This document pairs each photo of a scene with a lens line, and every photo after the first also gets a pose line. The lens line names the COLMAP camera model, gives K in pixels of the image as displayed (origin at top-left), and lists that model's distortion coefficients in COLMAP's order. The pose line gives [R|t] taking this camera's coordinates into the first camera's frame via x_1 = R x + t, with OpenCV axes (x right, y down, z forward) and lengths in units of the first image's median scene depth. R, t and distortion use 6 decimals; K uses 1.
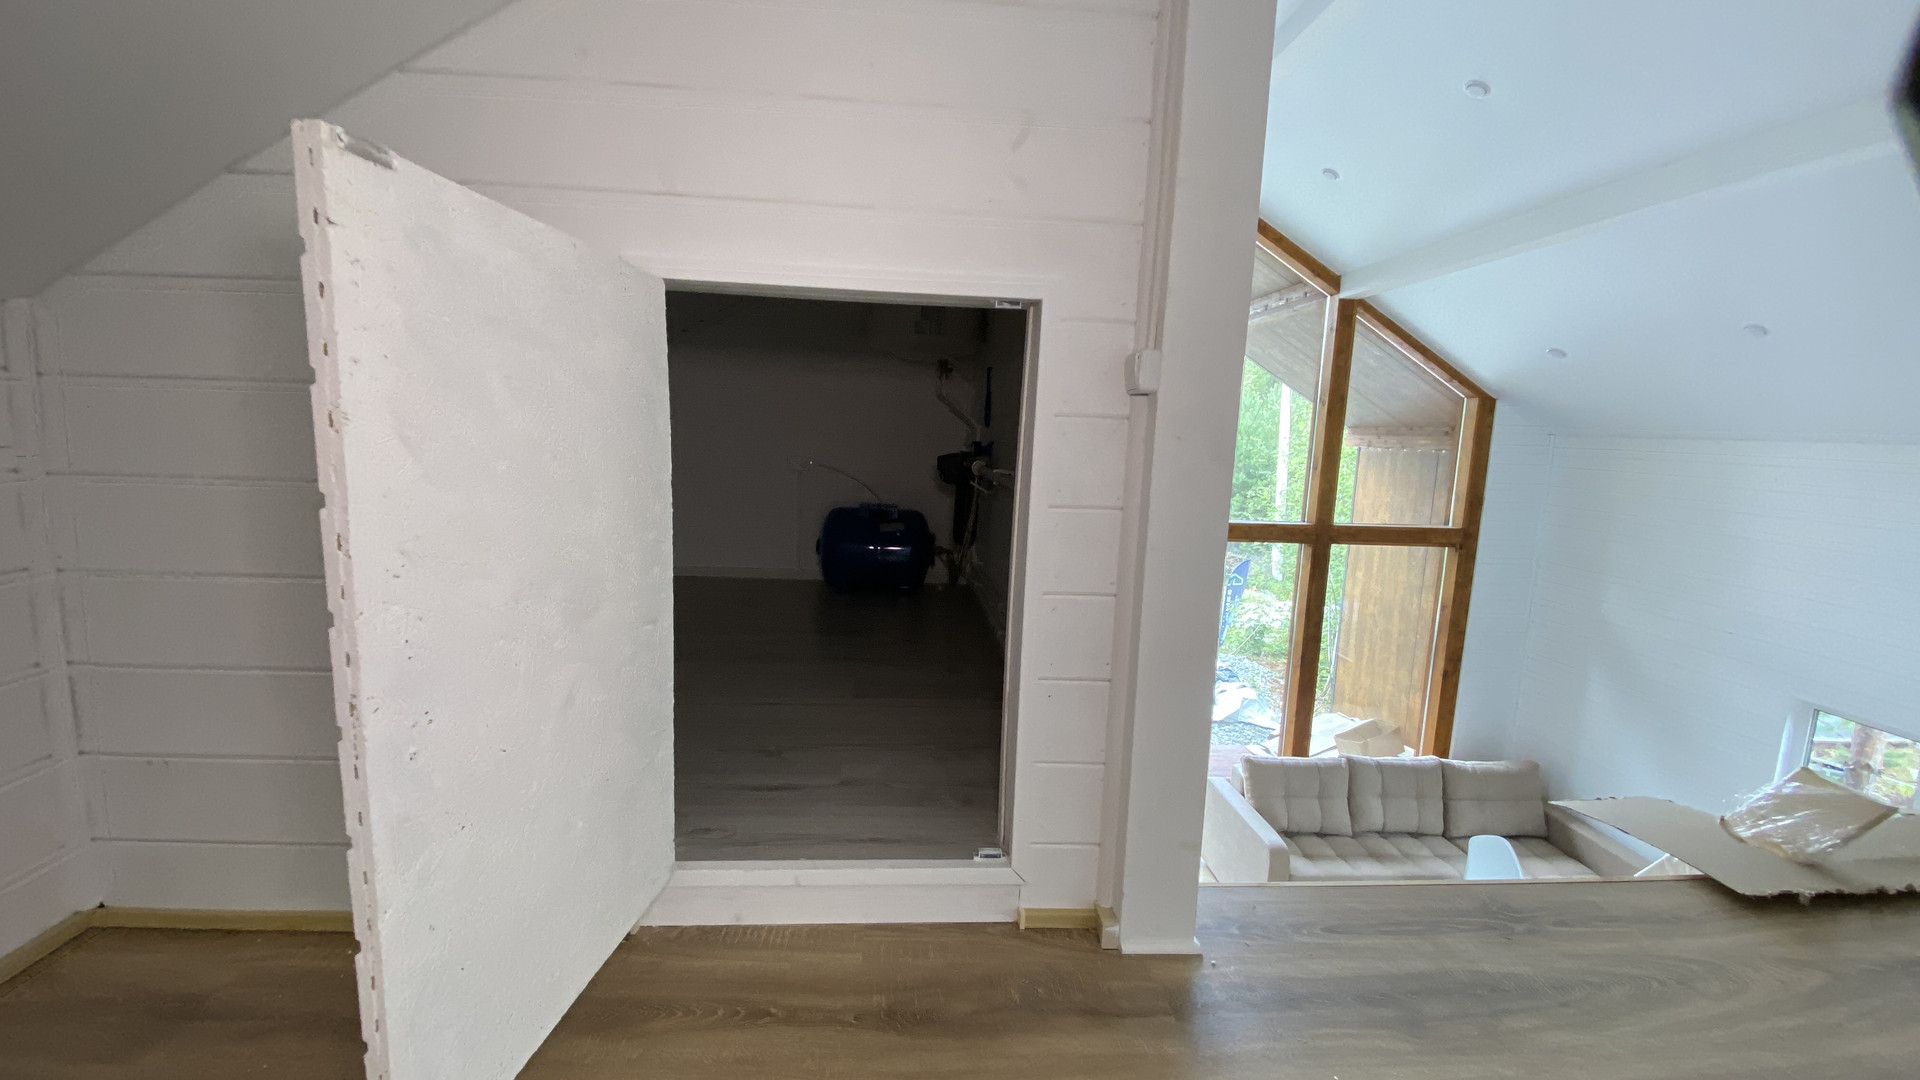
lens RADIAL K [[802.2, 0, 942.2], [0, 802.2, 537.2], [0, 0, 1]] dist [0.029048, -0.027477]
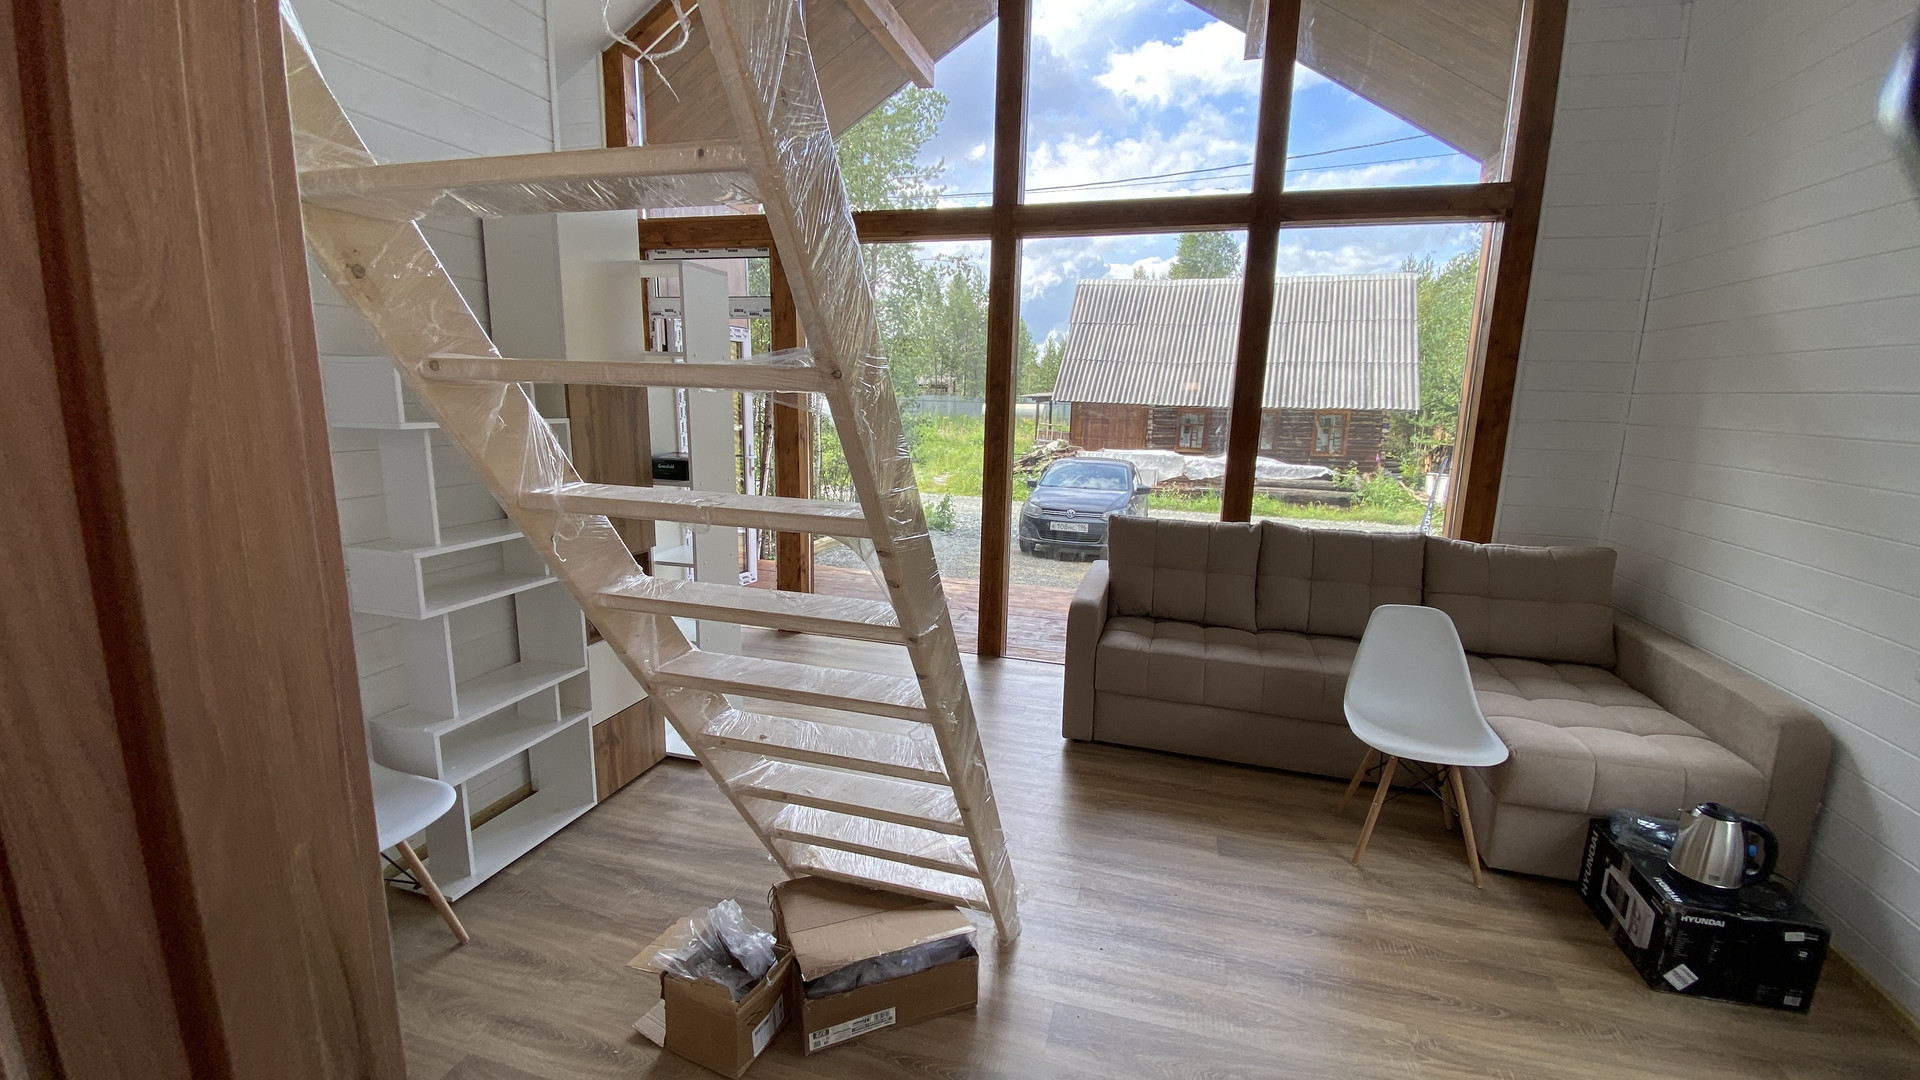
lens RADIAL K [[802.2, 0, 942.2], [0, 802.2, 537.2], [0, 0, 1]] dist [0.029048, -0.027477]
pose [[0.935076, 0.048287, -0.351142, 0.487128], [-0.038828, 0.998670, 0.033932, 0.273682], [0.352314, -0.018095, 0.935707, 0.266863]]
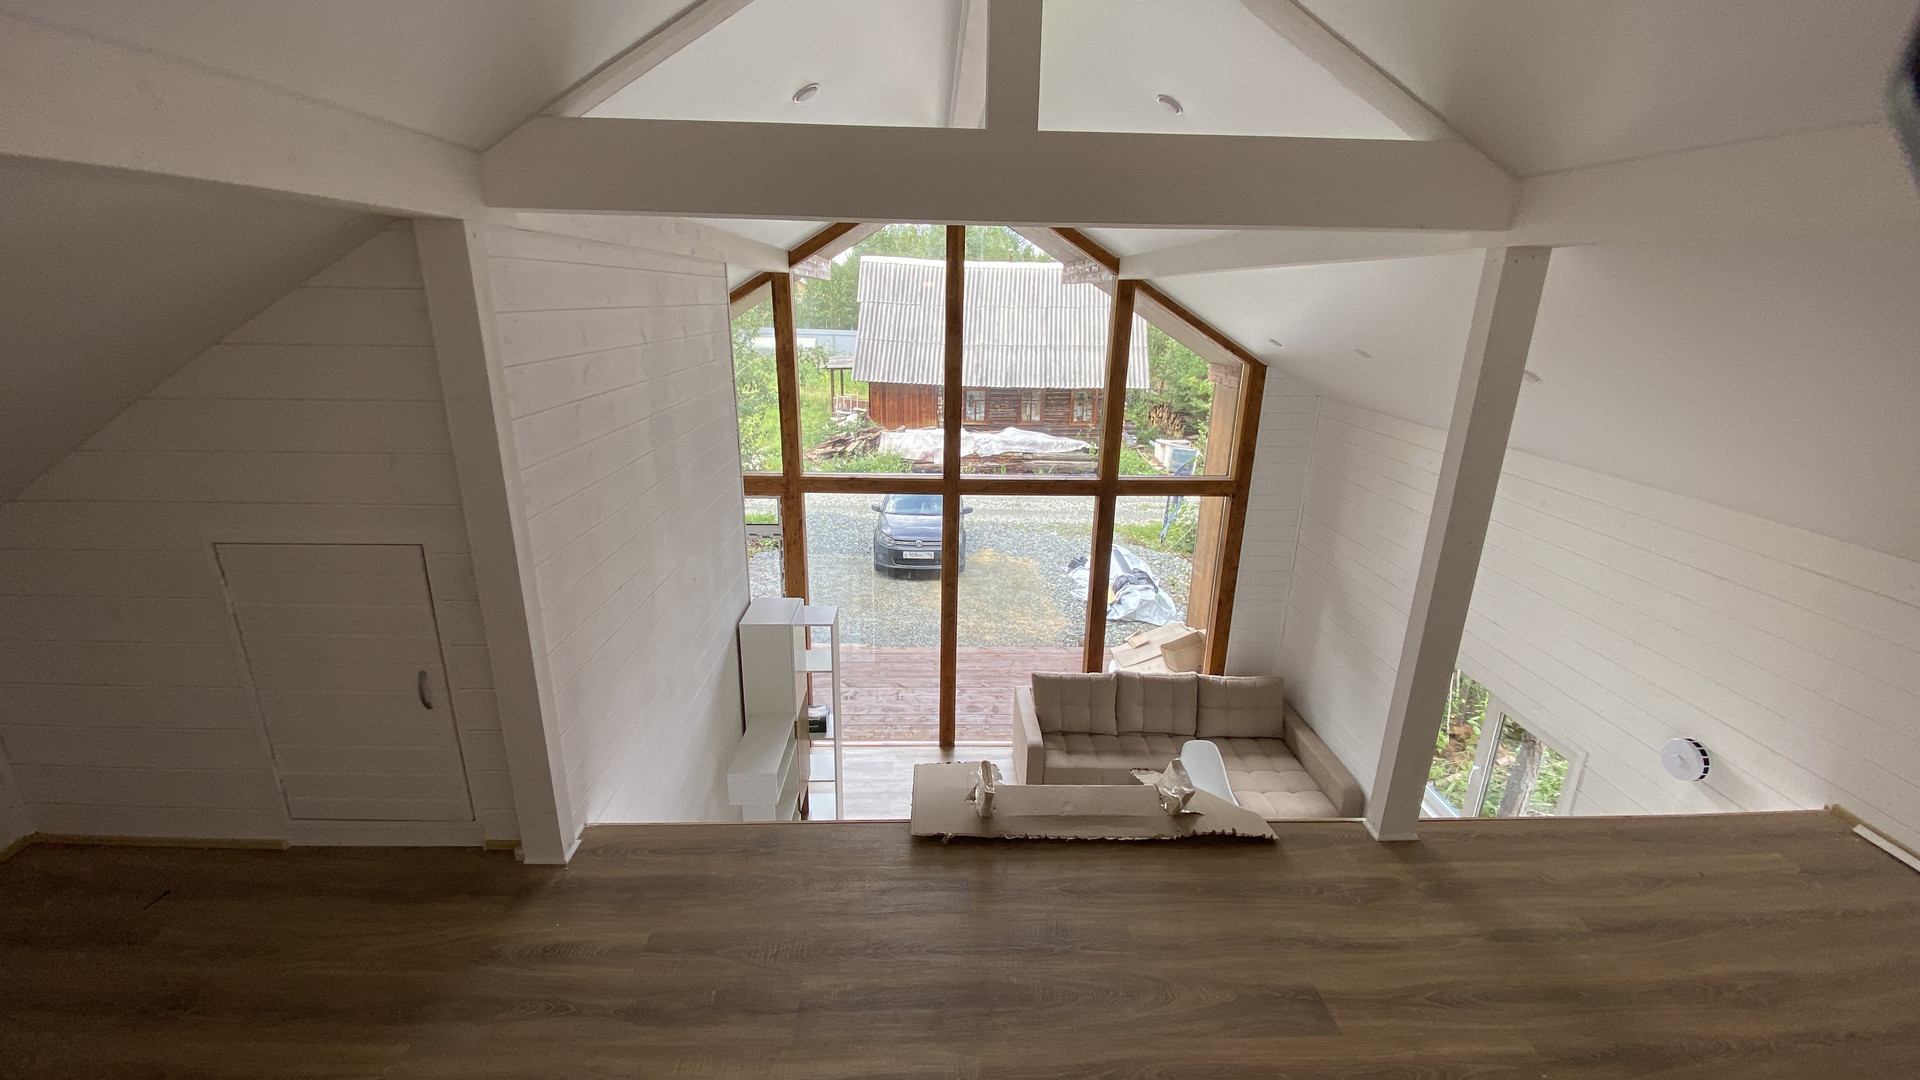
lens RADIAL K [[802.2, 0, 942.2], [0, 802.2, 537.2], [0, 0, 1]] dist [0.029048, -0.027477]
pose [[0.998297, -0.007327, -0.057874, 0.309161], [0.016618, 0.986693, 0.161740, -0.128270], [0.055919, -0.162427, 0.985135, -0.168720]]
